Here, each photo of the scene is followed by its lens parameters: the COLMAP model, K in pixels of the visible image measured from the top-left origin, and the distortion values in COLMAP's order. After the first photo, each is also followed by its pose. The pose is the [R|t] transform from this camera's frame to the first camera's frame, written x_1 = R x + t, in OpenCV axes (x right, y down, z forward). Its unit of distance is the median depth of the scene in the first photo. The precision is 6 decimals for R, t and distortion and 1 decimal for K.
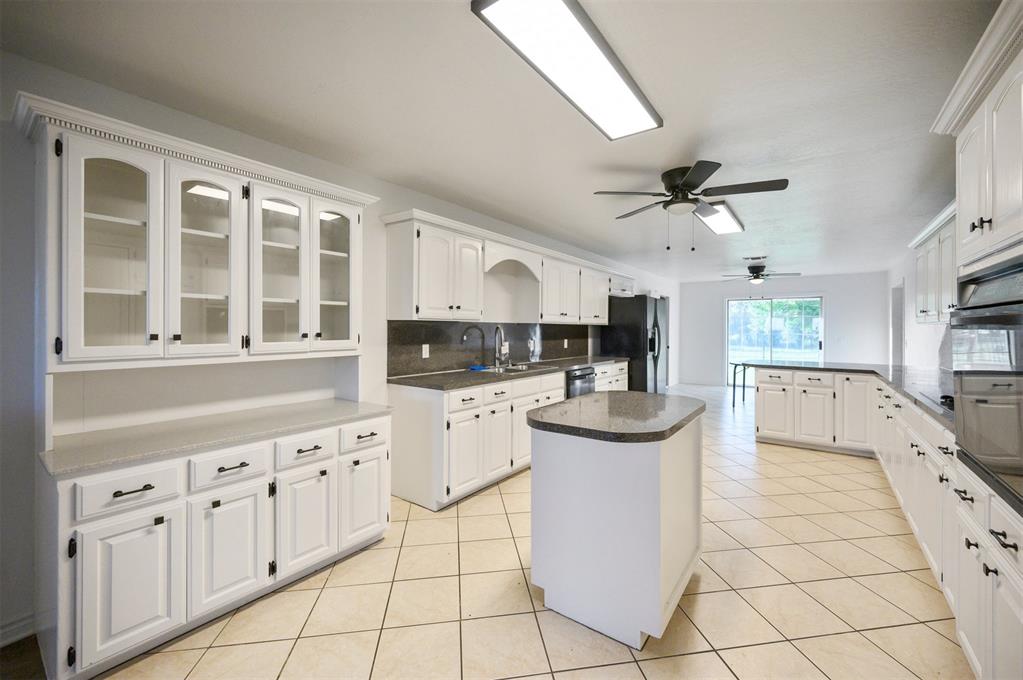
lens RADIAL K [[399.5, 0, 518.5], [0, 399.5, 334.4], [0, 0, 1]] dist [-0.011180, -0.000428]
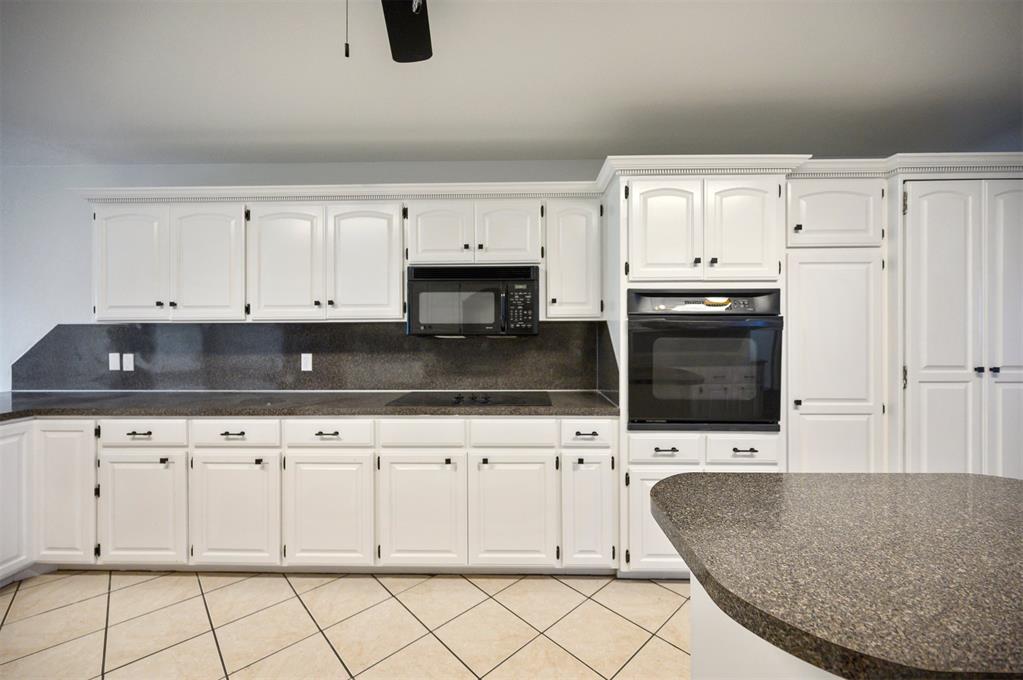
lens RADIAL K [[399.5, 0, 511.6], [0, 399.5, 333.1], [0, 0, 1]] dist [-0.011180, -0.000428]
pose [[0.582153, -0.001617, -0.813078, 0.555583], [-0.004704, 0.999975, -0.005357, -0.009767], [0.813066, 0.006944, 0.582130, 0.757758]]
